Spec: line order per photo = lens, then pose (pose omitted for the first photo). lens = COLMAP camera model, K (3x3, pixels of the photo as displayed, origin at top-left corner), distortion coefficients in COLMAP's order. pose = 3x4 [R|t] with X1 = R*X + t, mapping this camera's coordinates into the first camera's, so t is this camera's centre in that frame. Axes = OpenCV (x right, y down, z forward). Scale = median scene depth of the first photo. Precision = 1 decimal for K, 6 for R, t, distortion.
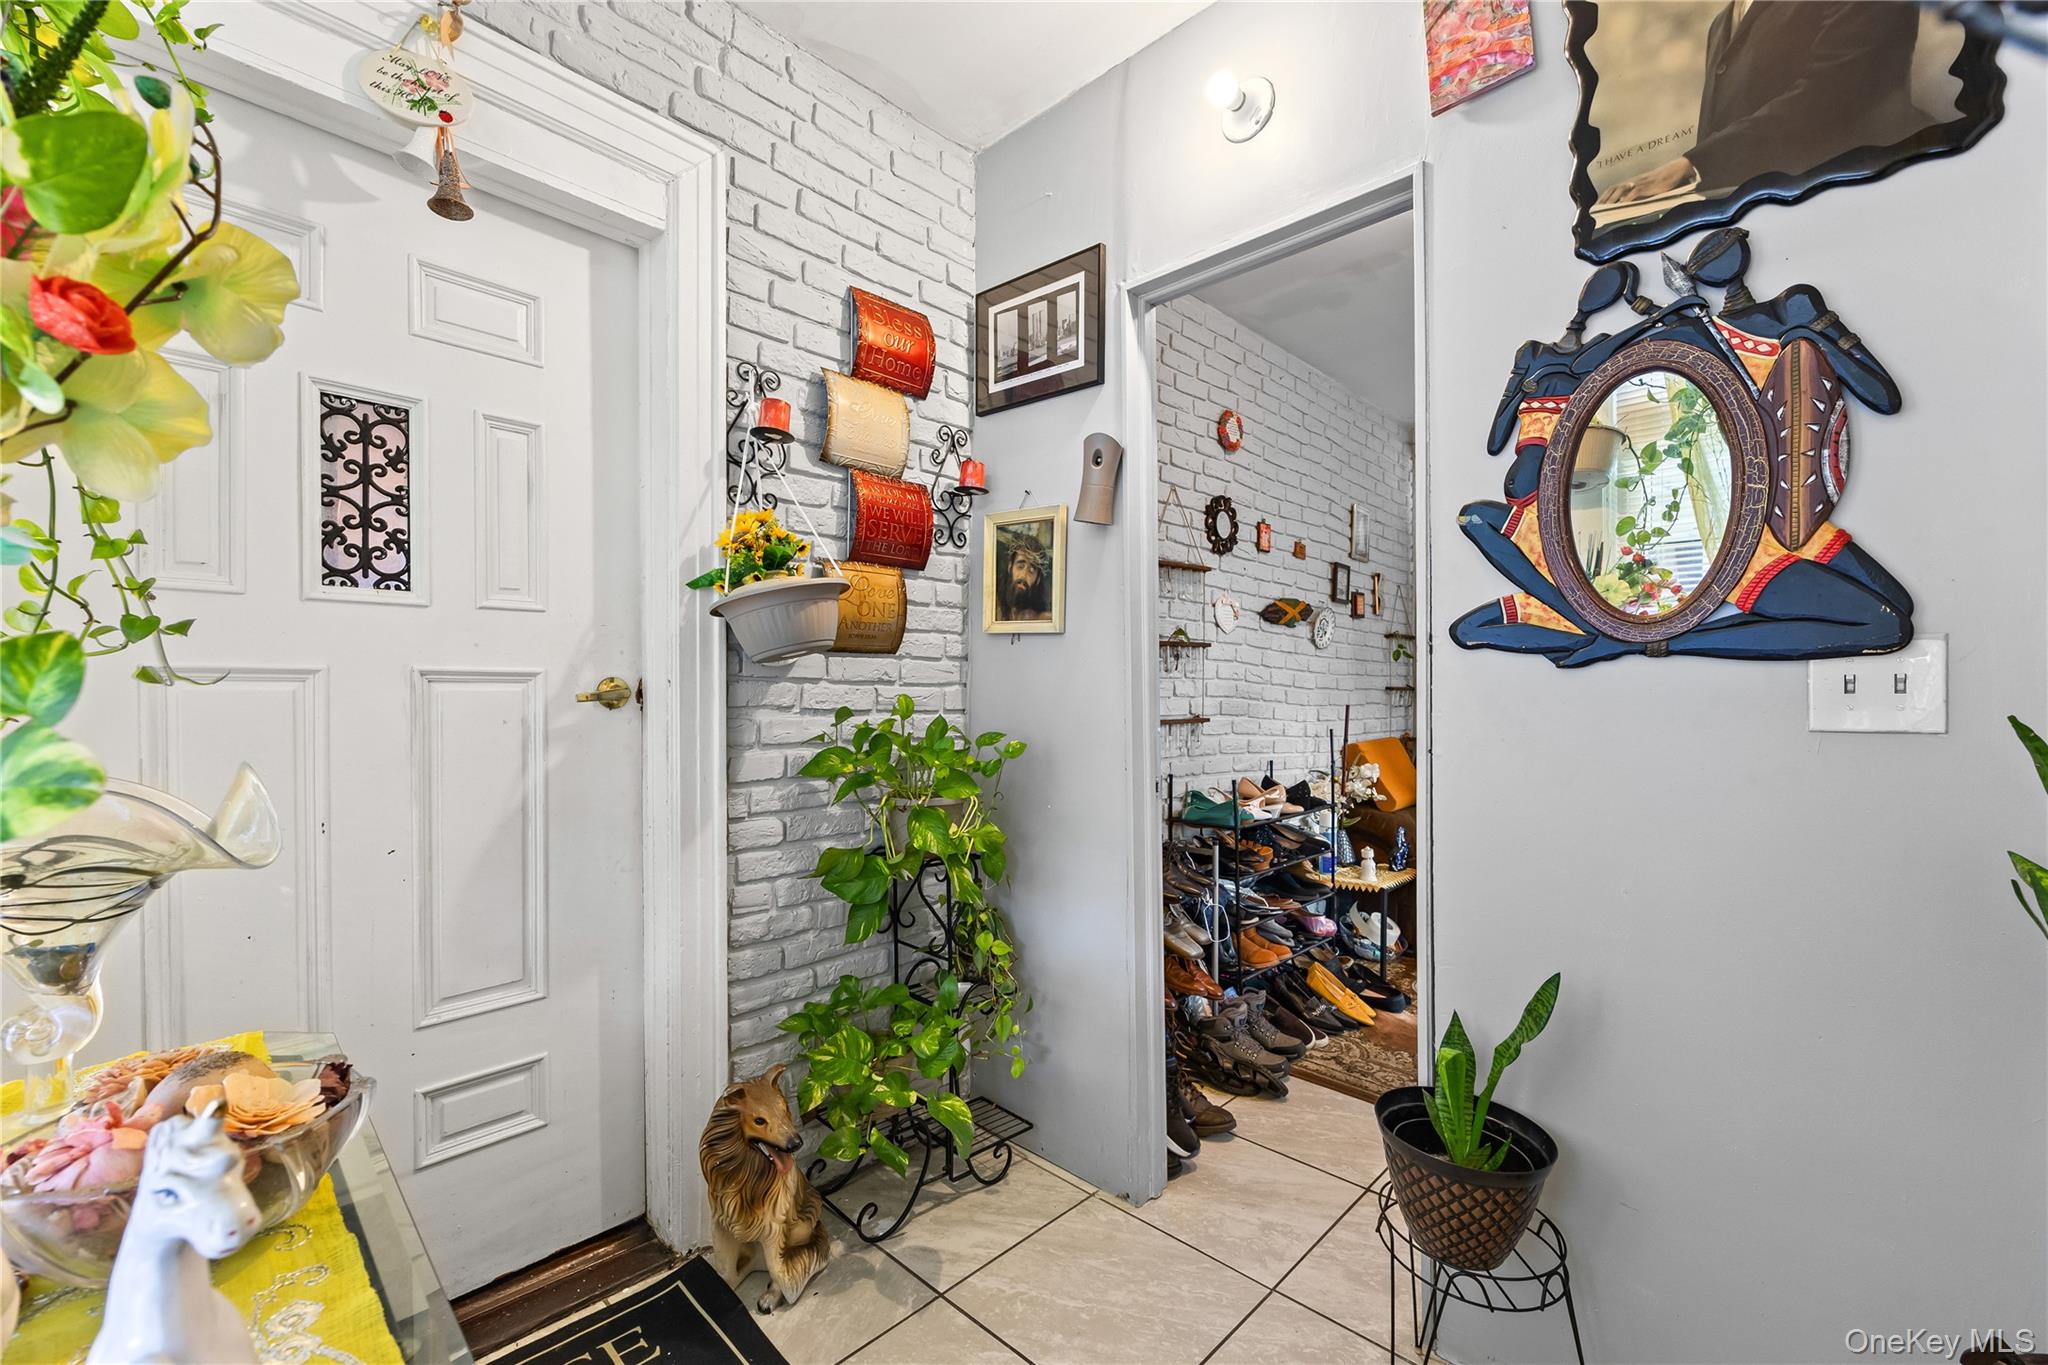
lens RADIAL K [[829.4, 0, 1029.7], [0, 829.4, 692.0], [0, 0, 1]] dist [-0.000667, 0.000048]
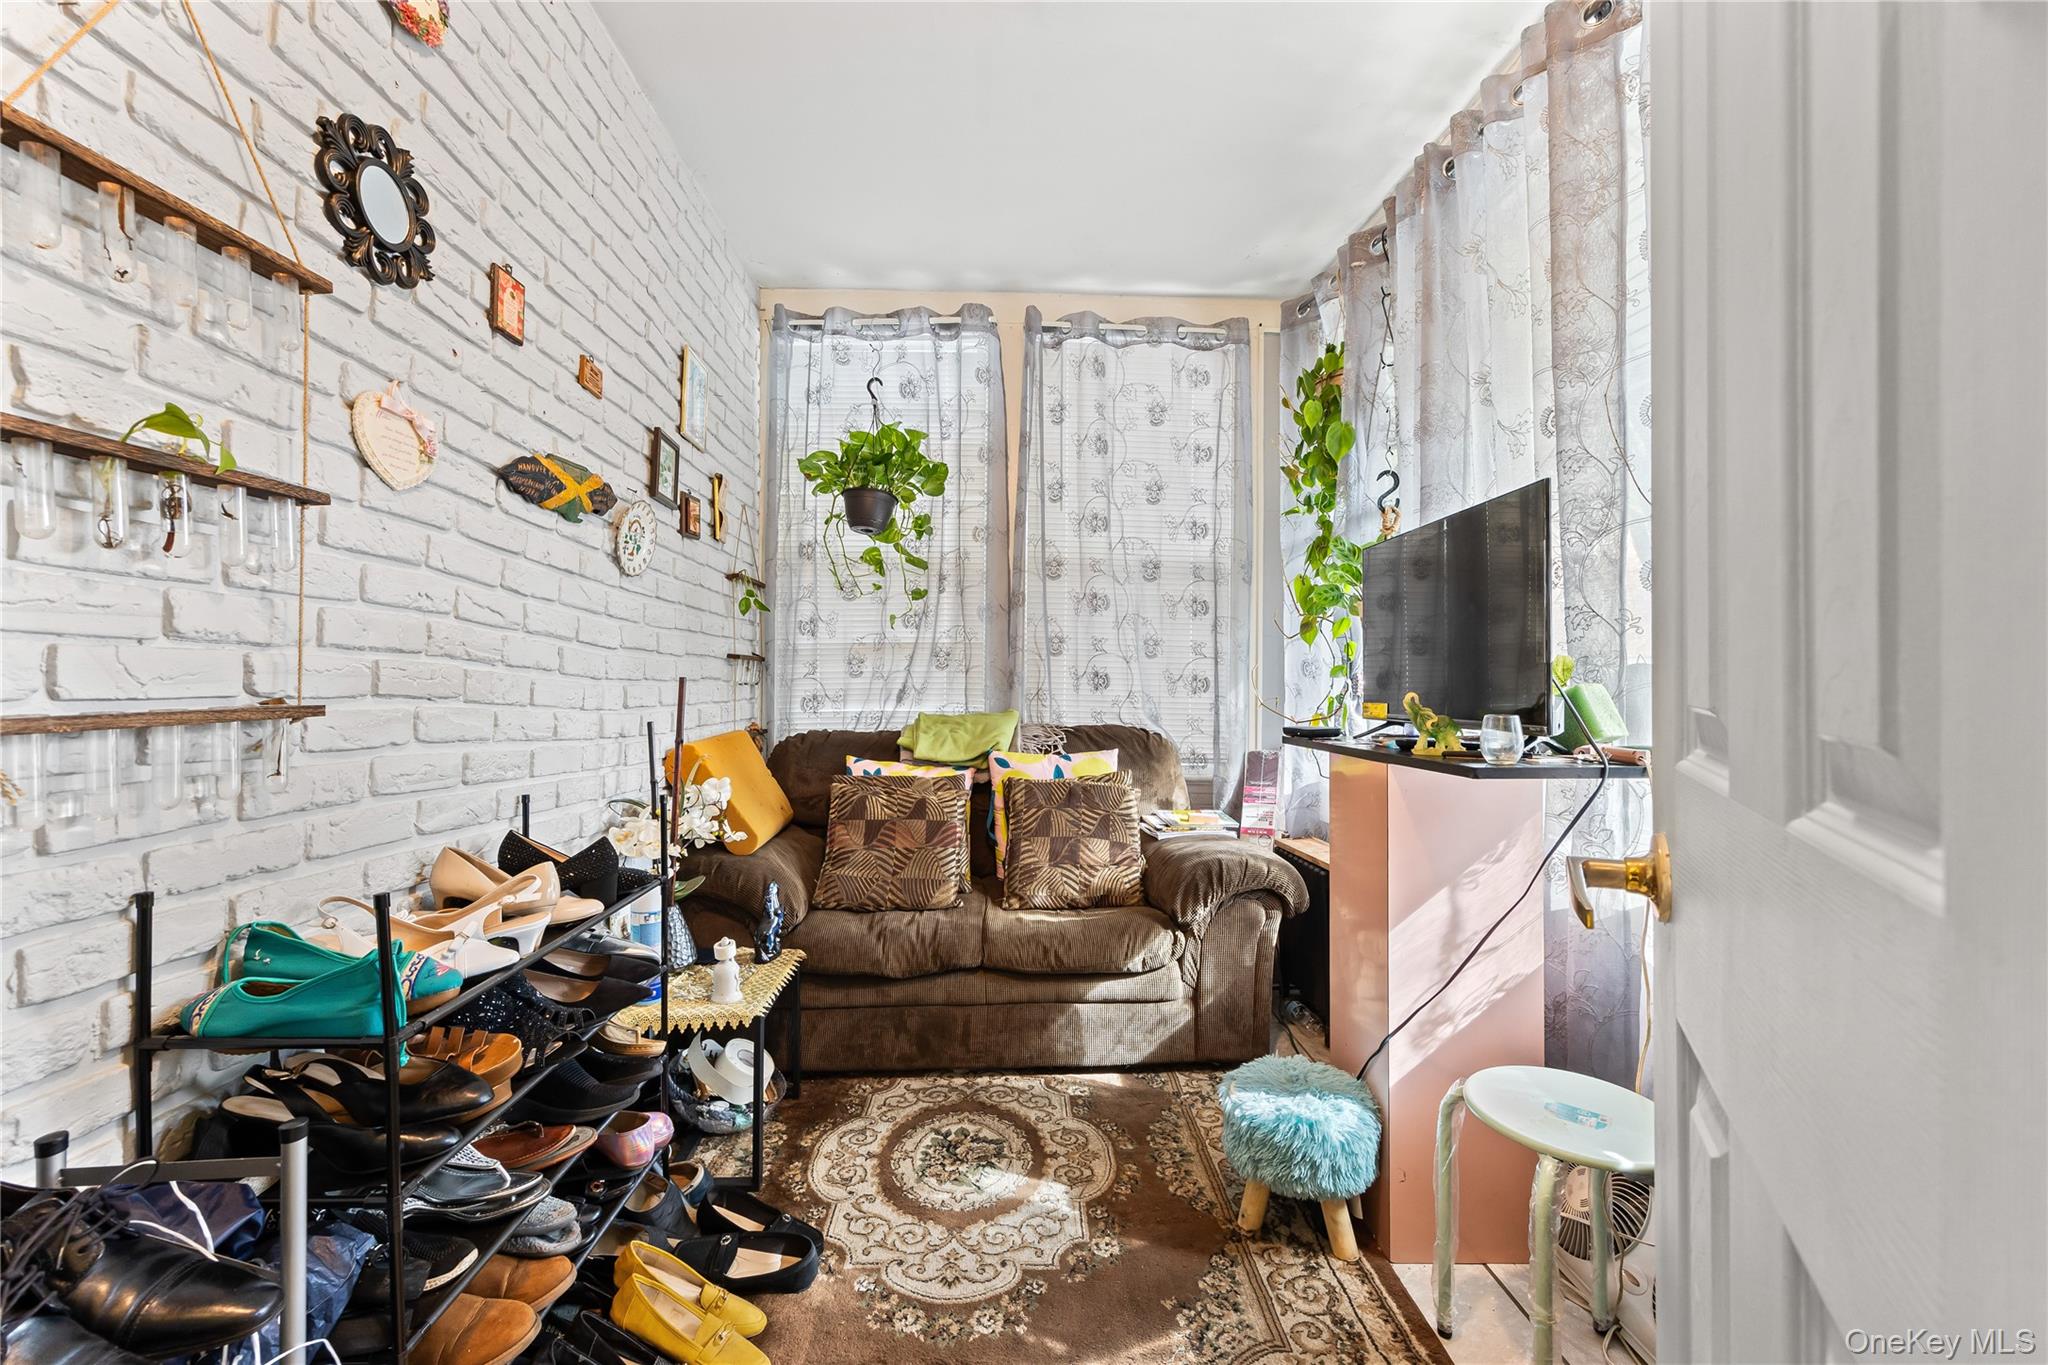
lens RADIAL K [[829.4, 0, 1034.5], [0, 829.4, 679.1], [0, 0, 1]] dist [-0.000667, 0.000048]
pose [[0.681672, 0.002625, 0.731653, 0.148568], [-0.002416, 0.999996, -0.001338, 0.017976], [-0.731654, -0.000856, 0.681676, 0.483504]]
